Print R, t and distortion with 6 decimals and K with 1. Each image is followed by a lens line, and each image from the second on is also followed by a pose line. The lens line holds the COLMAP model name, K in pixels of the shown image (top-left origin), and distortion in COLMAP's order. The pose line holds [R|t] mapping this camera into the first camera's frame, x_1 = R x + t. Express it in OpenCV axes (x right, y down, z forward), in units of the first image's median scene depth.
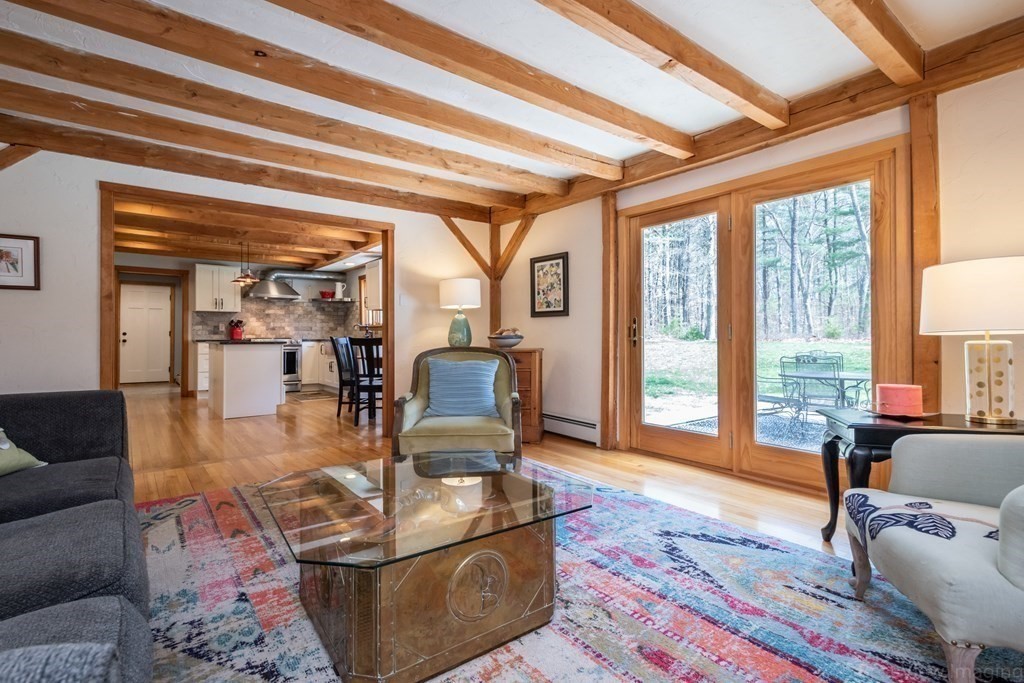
lens RADIAL K [[477.1, 0, 506.4], [0, 477.1, 332.7], [0, 0, 1]] dist [0.004855, 0.000135]
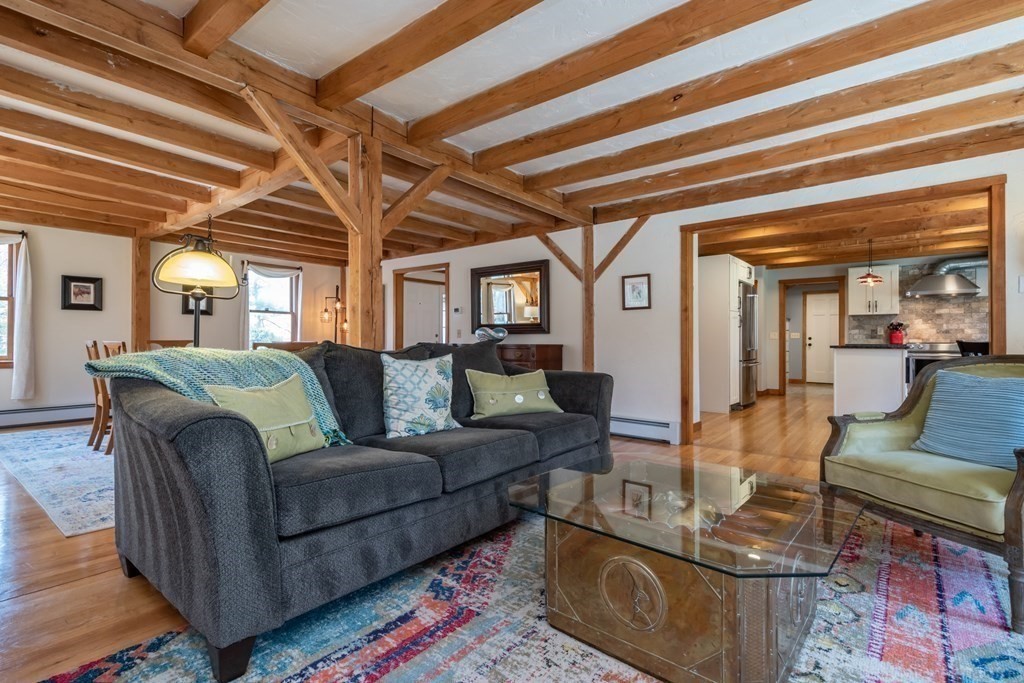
lens RADIAL K [[472.5, 0, 526.8], [0, 472.5, 339.8], [0, 0, 1]] dist [0.002497, -0.000095]
pose [[0.247697, -0.000344, -0.968838, 0.201212], [0.004426, 0.999990, 0.000777, 0.003302], [0.968827, -0.004480, 0.247696, 0.137456]]
